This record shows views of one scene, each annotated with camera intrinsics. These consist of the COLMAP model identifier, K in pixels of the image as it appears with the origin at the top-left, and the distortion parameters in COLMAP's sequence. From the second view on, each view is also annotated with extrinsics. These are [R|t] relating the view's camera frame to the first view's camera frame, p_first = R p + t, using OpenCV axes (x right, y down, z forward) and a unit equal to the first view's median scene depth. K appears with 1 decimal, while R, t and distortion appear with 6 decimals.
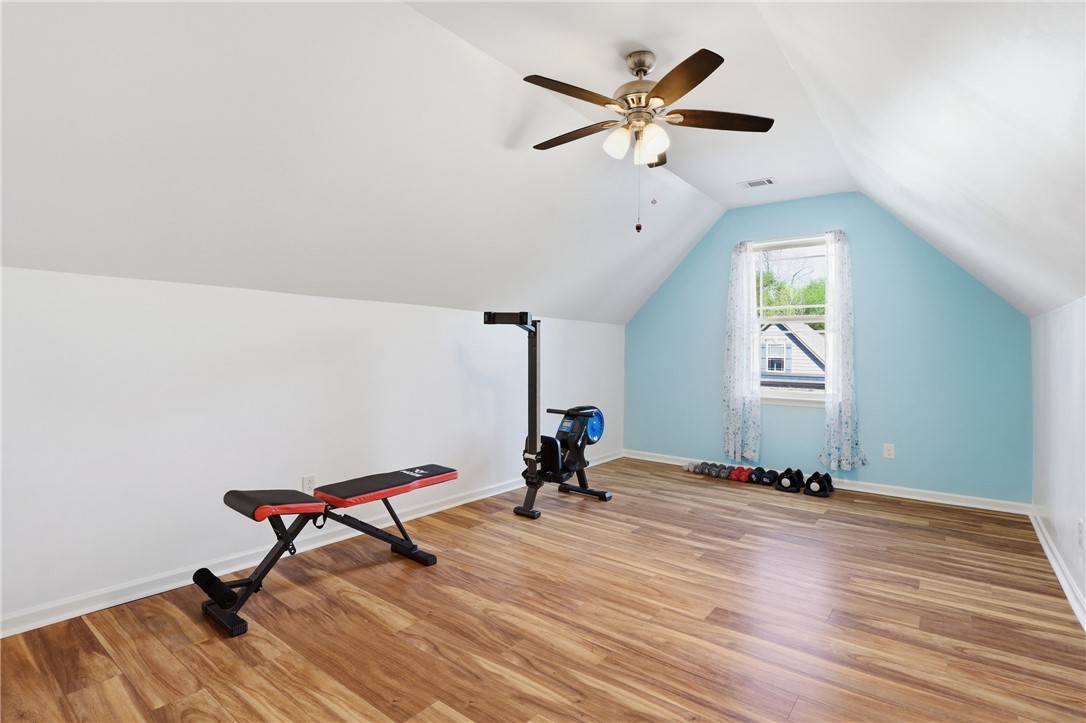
lens RADIAL K [[514.3, 0, 560.0], [0, 514.3, 357.3], [0, 0, 1]] dist [0.000730, -0.000174]
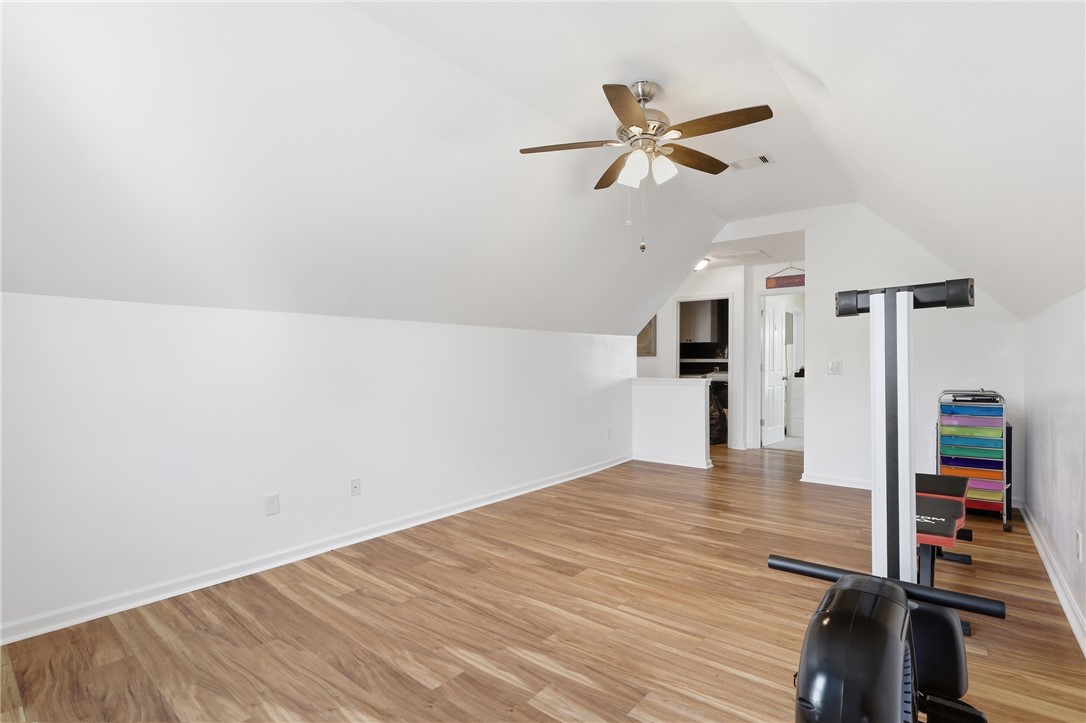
lens RADIAL K [[514.3, 0, 560.0], [0, 514.3, 357.3], [0, 0, 1]] dist [0.000730, -0.000174]
pose [[-0.999628, -0.017428, 0.020969, 0.295315], [-0.017480, 0.999844, -0.002333, -0.009114], [-0.020925, -0.002698, -0.999777, 2.037659]]
